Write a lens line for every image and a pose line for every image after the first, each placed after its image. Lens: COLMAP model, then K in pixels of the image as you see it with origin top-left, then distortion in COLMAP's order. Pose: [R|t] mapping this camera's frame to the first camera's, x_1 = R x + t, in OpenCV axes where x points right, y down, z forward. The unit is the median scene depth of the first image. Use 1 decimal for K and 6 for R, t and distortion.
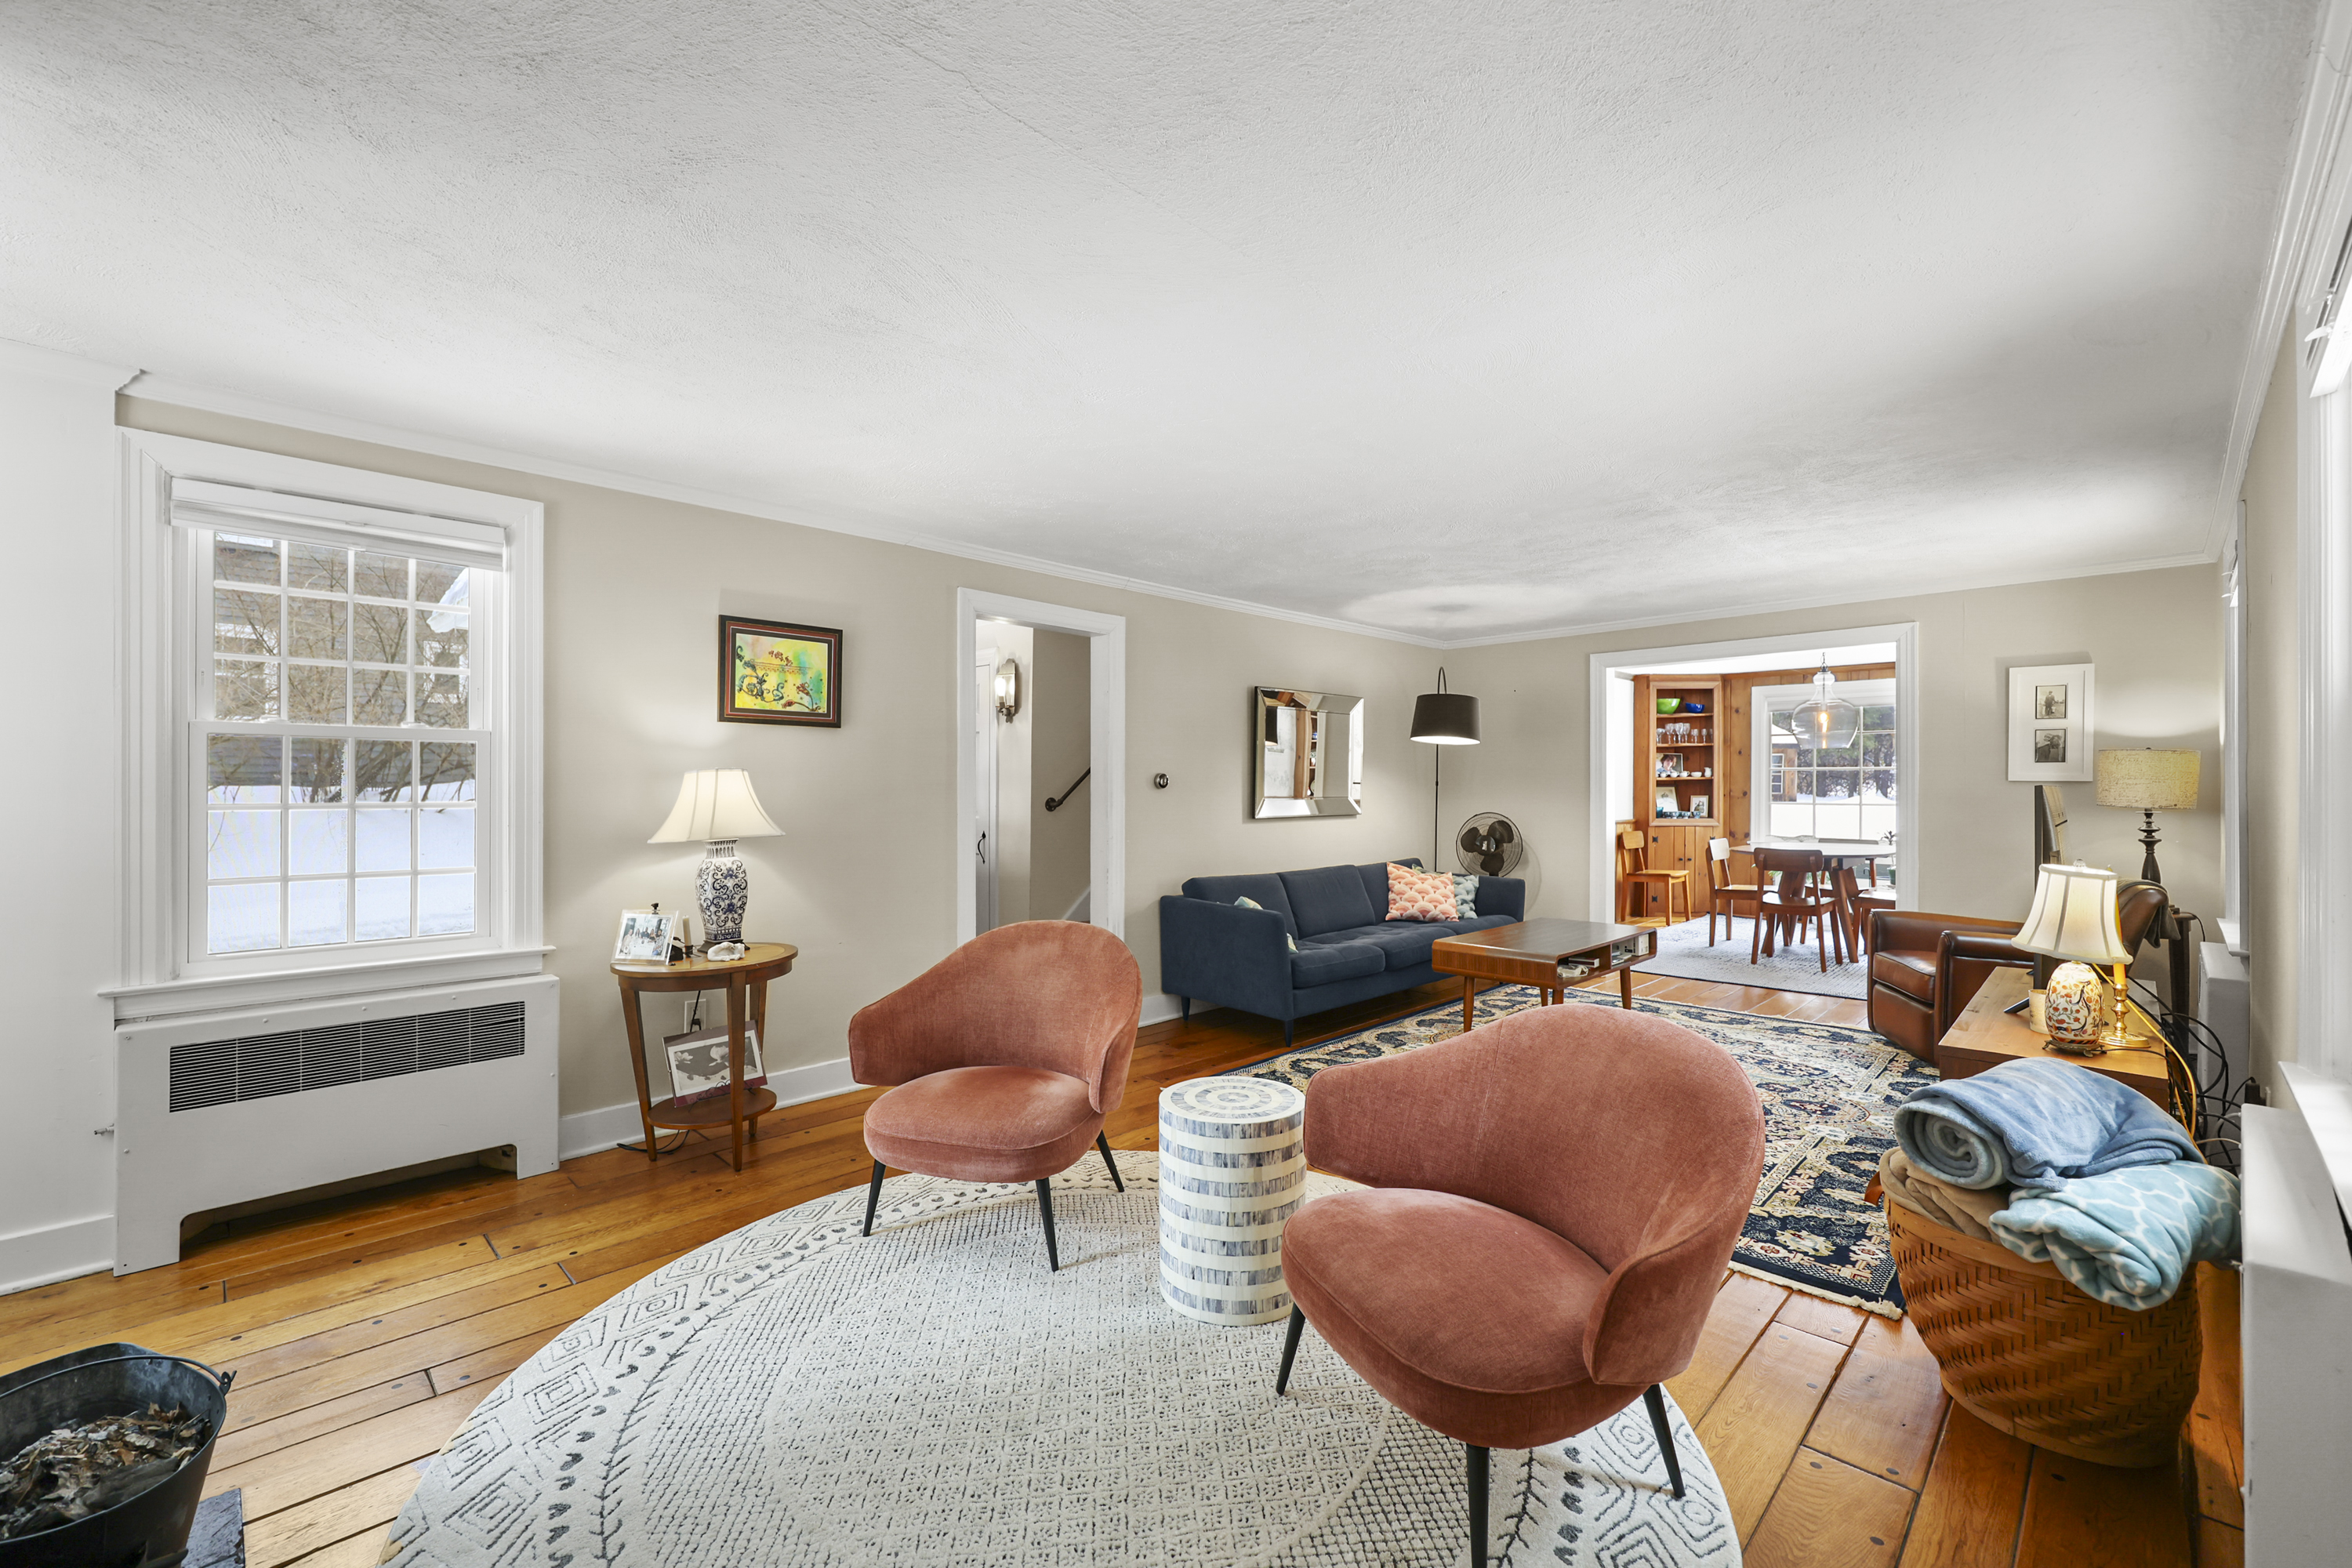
lens RADIAL K [[966.2, 0, 1185.9], [0, 966.2, 783.8], [0, 0, 1]] dist [0.001464, 0.000145]
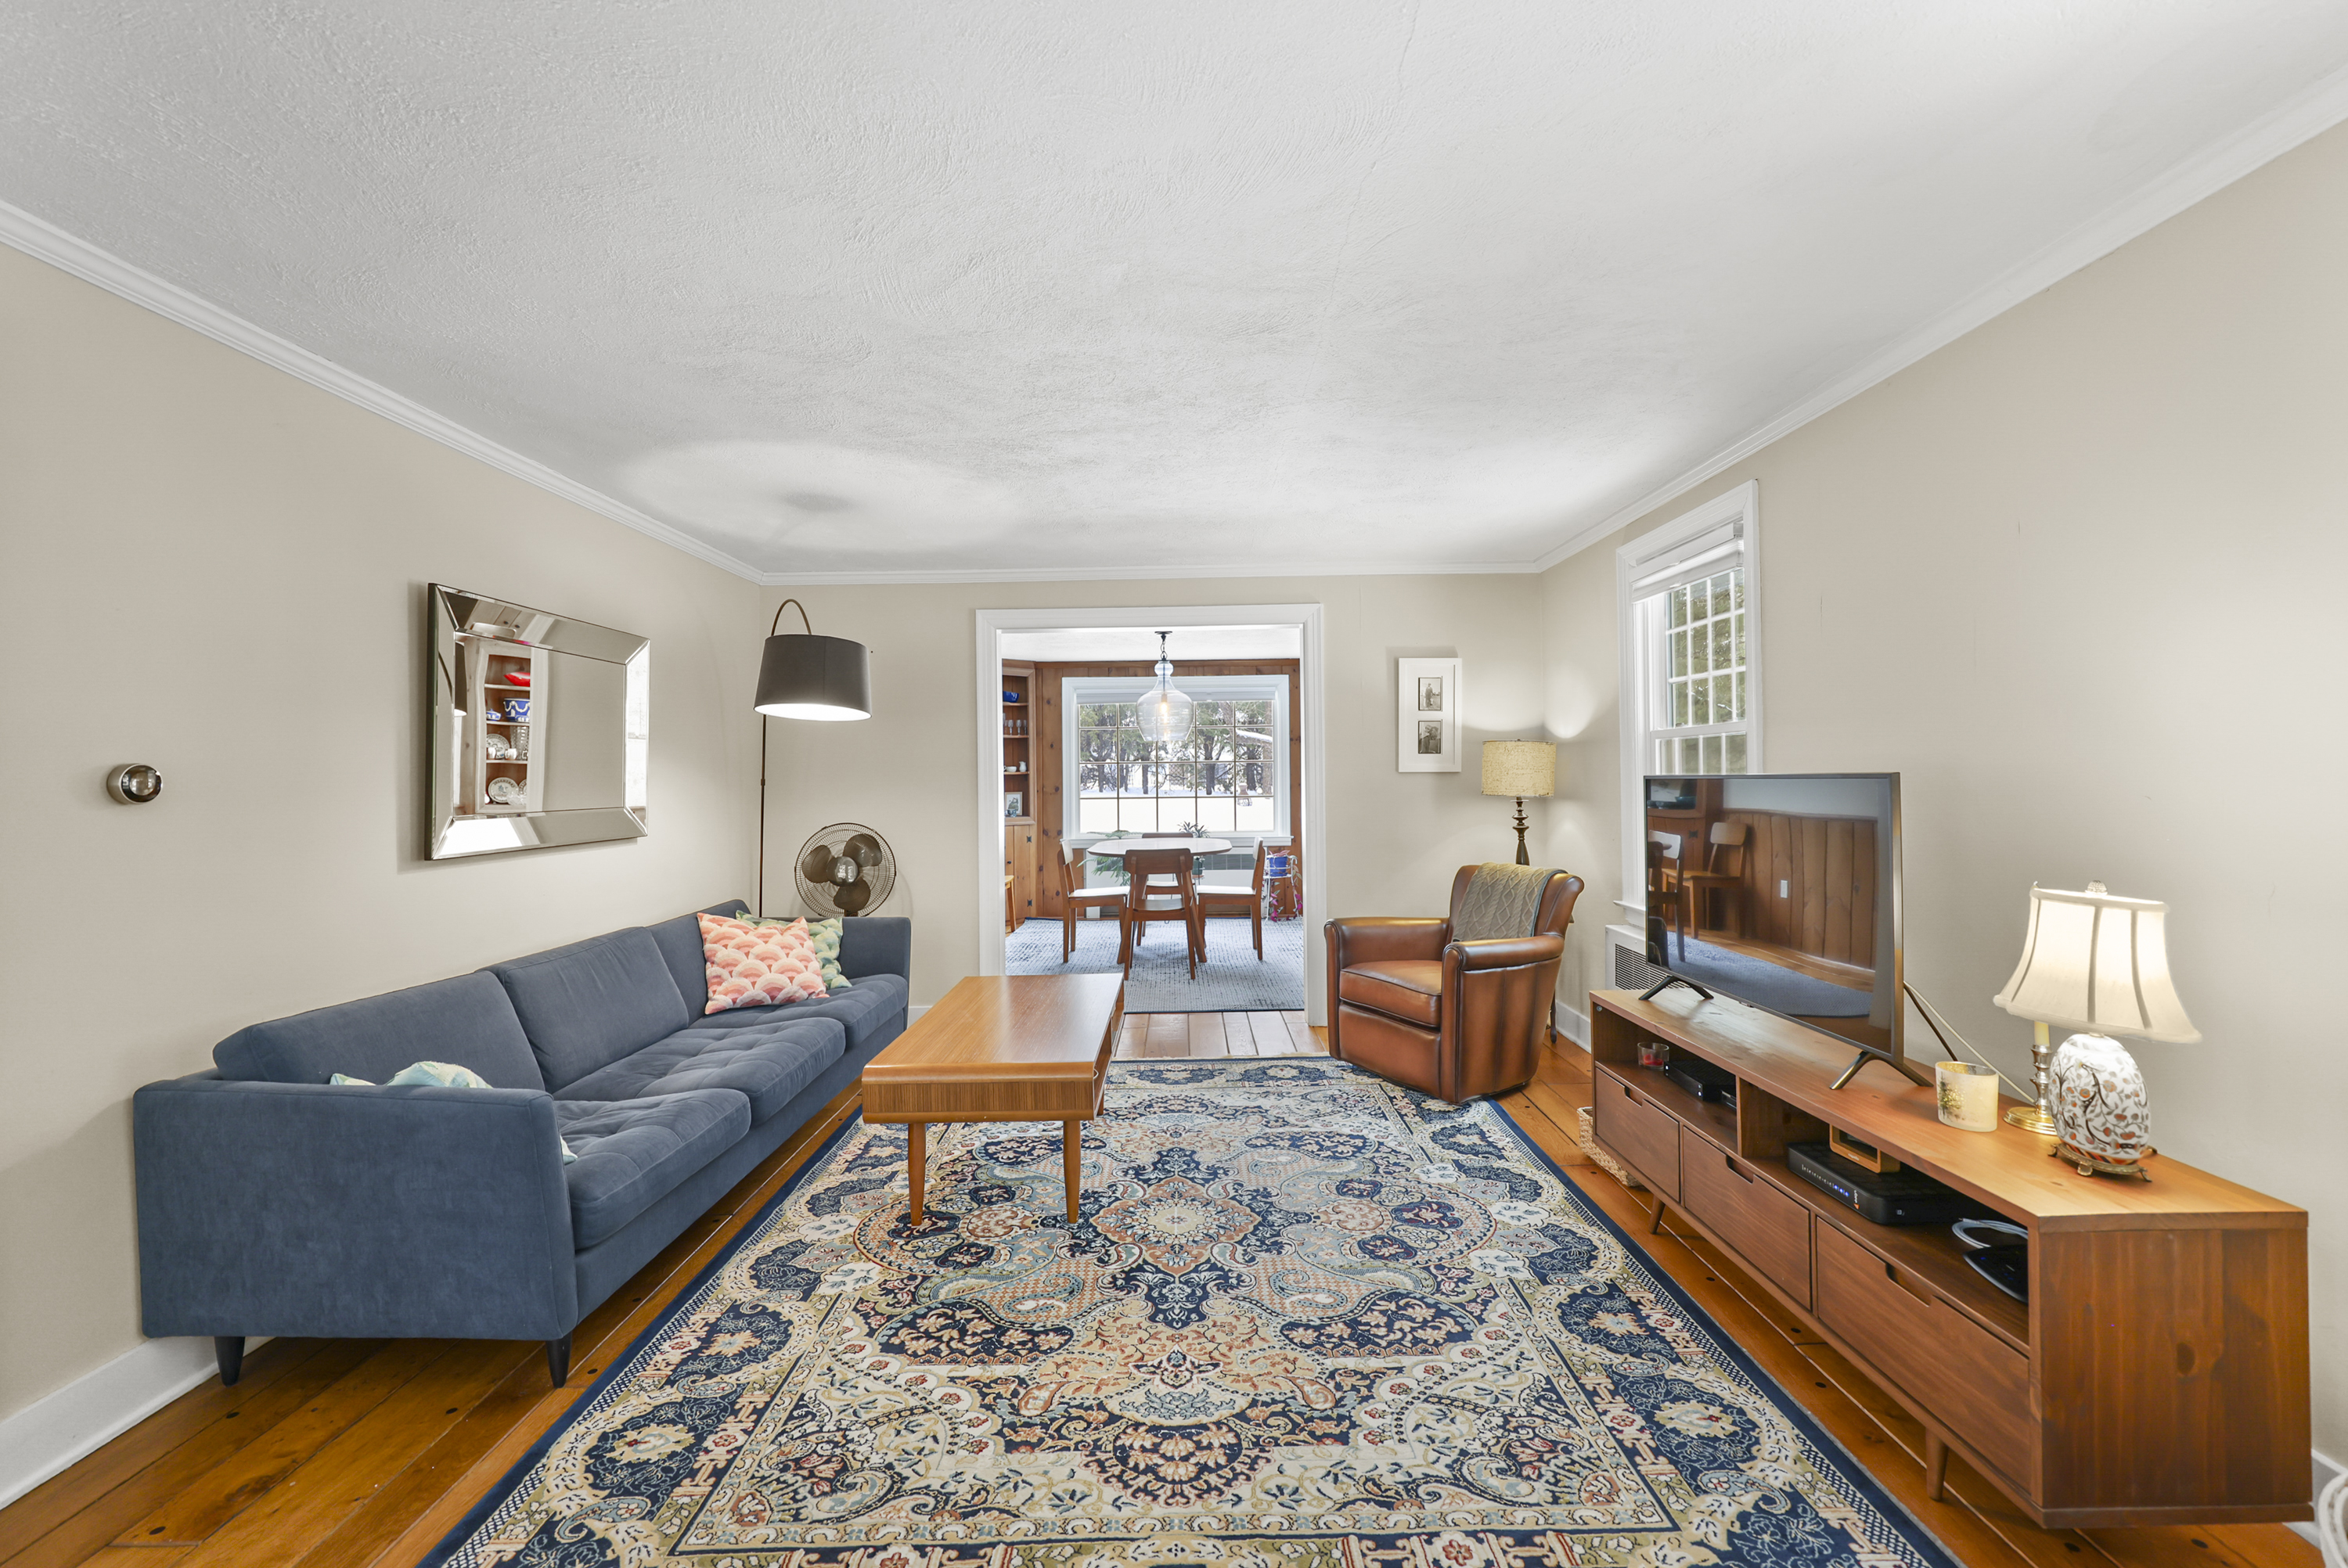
lens RADIAL K [[956.0, 0, 1175.9], [0, 956.0, 772.4], [0, 0, 1]] dist [0.001078, 0.000185]
pose [[0.710735, -0.004964, 0.703442, 0.000993], [0.011654, 0.999921, -0.004719, -0.000893], [-0.703363, 0.011551, 0.710737, 0.506096]]
